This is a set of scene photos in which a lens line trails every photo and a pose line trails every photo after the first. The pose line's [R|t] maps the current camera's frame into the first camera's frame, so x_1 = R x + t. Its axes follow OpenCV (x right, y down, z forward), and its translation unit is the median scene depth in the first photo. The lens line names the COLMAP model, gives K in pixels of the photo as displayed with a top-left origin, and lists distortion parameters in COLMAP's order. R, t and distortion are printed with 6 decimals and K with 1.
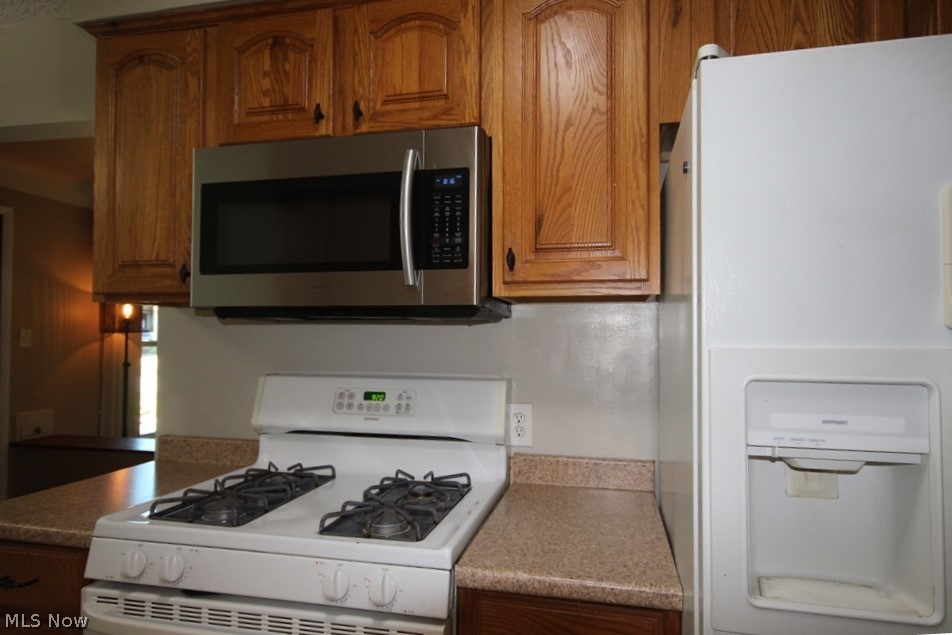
lens RADIAL K [[572.9, 0, 477.5], [0, 572.9, 322.2], [0, 0, 1]] dist [0.008342, 0.000748]
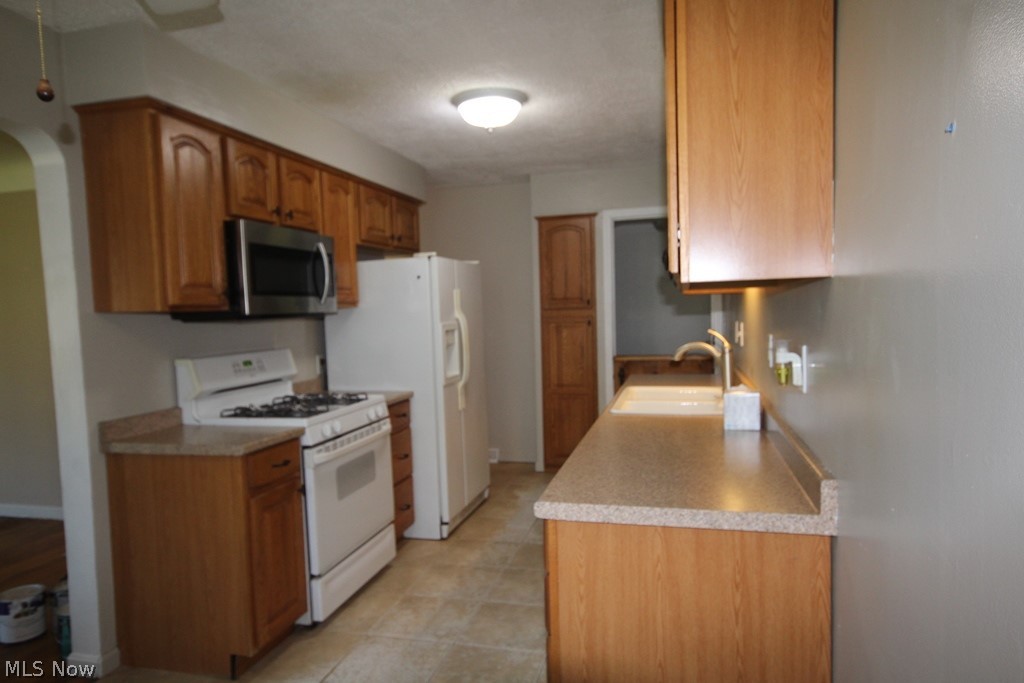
lens RADIAL K [[648.0, 0, 515.0], [0, 648.0, 343.5], [0, 0, 1]] dist [-0.001125, 0.009795]
pose [[0.031589, -0.061471, 0.997609, -2.229356], [0.005701, 0.998102, 0.061321, -0.050168], [-0.999485, 0.003751, 0.031879, 0.130431]]
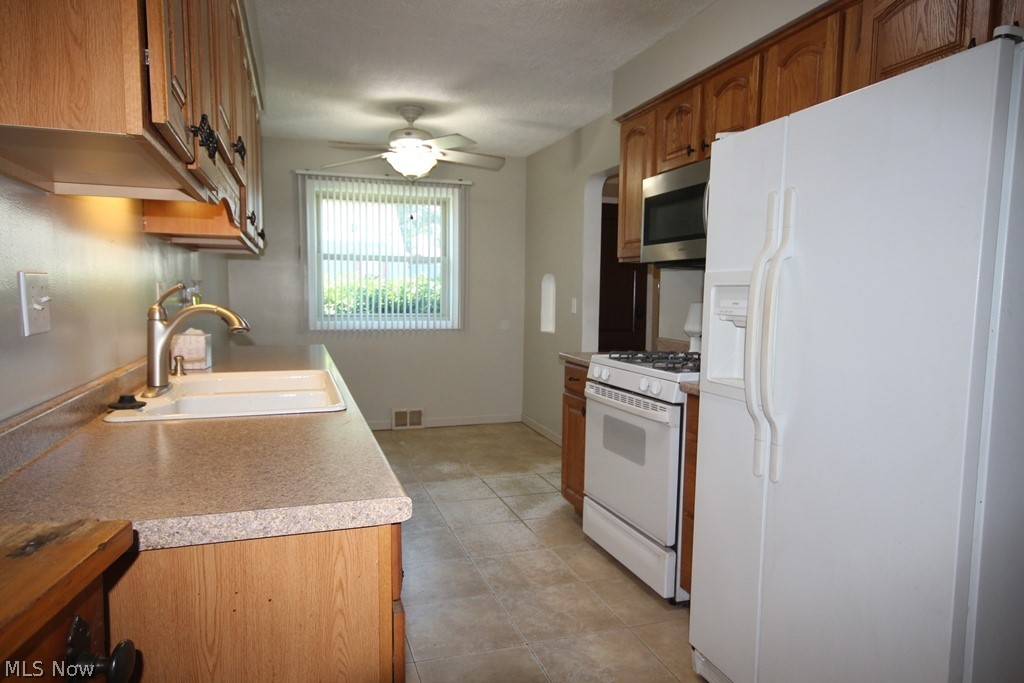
lens RADIAL K [[648.0, 0, 517.3], [0, 648.0, 344.8], [0, 0, 1]] dist [-0.001125, 0.009795]
pose [[0.525575, 0.070293, -0.847838, 1.110782], [0.013407, 0.995773, 0.090869, 0.043272], [0.850641, -0.059126, 0.522411, -0.501882]]
